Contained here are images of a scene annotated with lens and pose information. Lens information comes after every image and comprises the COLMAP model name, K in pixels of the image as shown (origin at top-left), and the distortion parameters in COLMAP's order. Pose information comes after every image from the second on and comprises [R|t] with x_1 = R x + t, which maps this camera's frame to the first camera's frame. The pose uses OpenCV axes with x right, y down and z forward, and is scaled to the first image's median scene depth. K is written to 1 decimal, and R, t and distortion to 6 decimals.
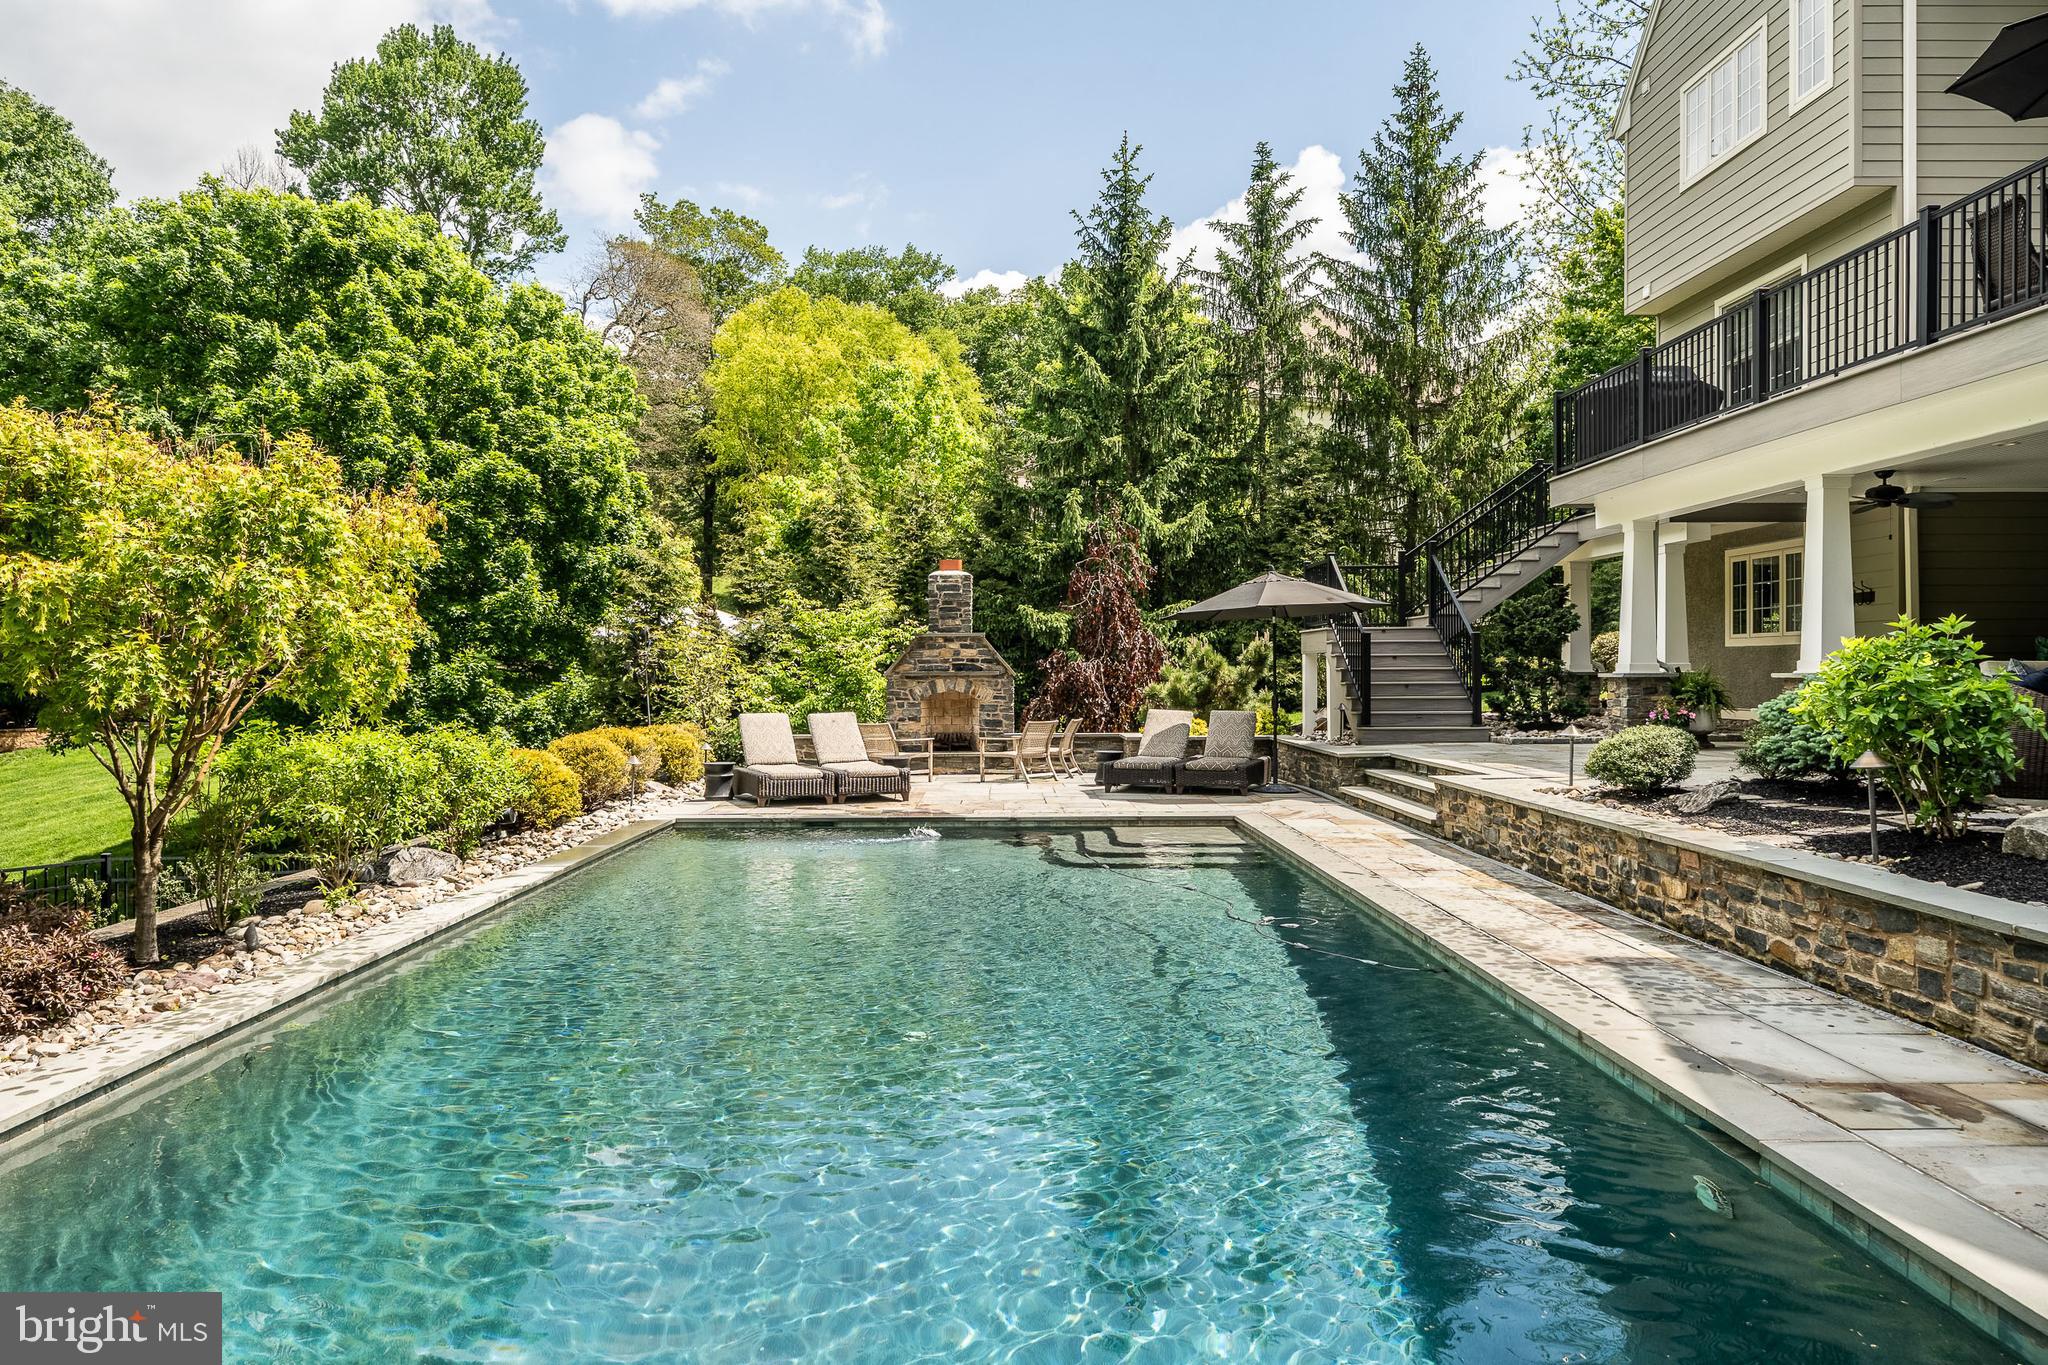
lens RADIAL K [[1356.7, 0, 1022.8], [0, 1356.7, 683.2], [0, 0, 1]] dist [0.000525, 0.000135]
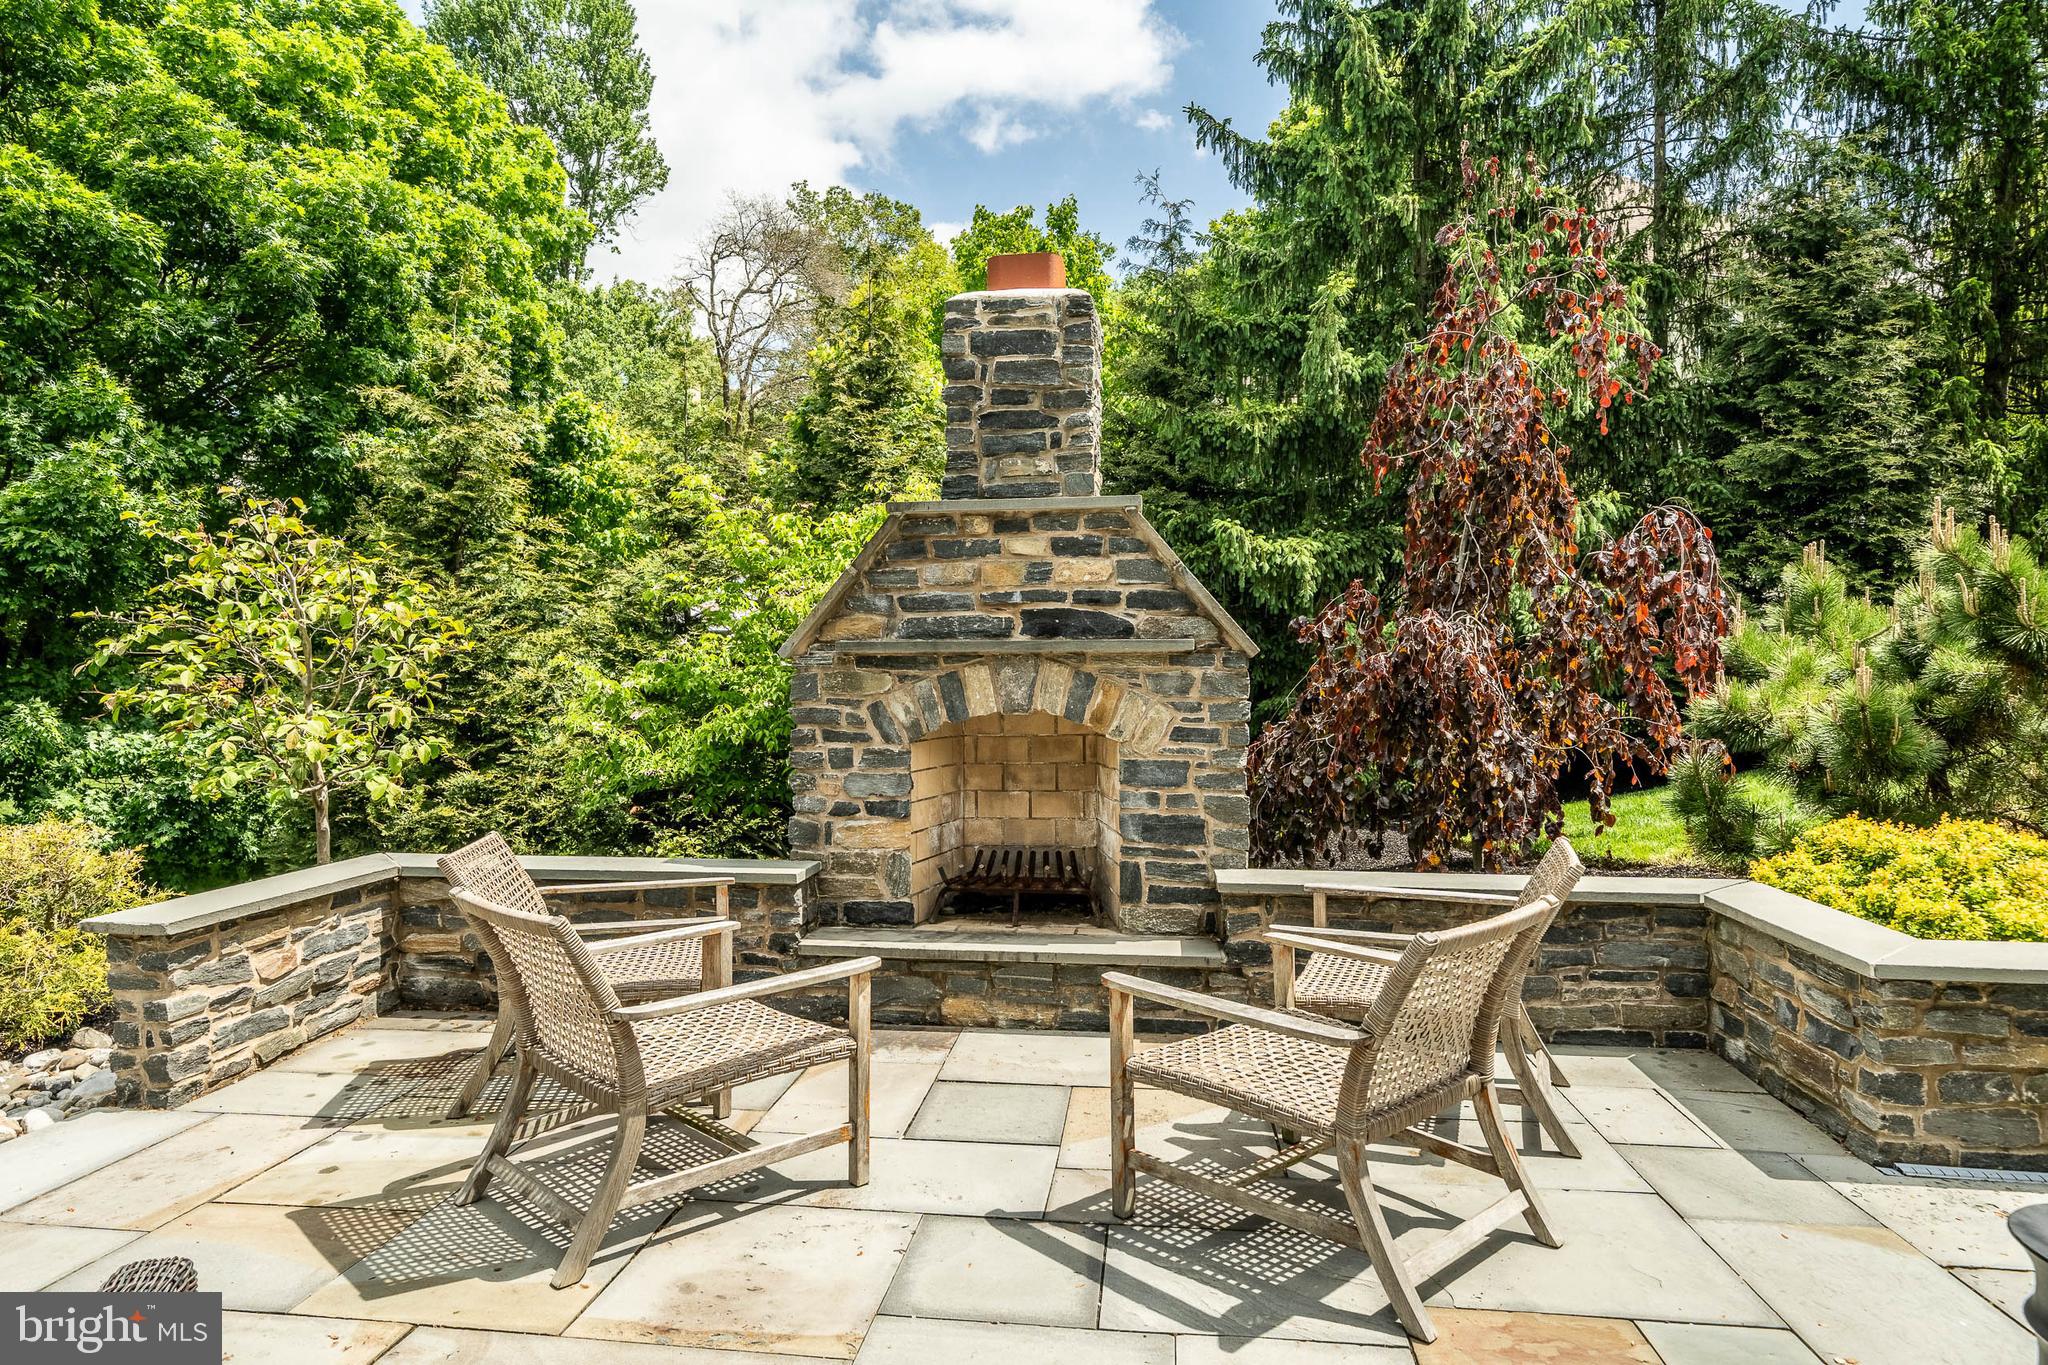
lens RADIAL K [[1121.5, 0, 1024.0], [0, 1121.5, 679.1], [0, 0, 1]] dist [0.002612, 0.000211]
pose [[0.991114, 0.006327, -0.132862, -0.021224], [-0.006508, 0.999978, -0.000928, -0.000370], [0.132853, 0.001785, 0.991134, 0.768437]]
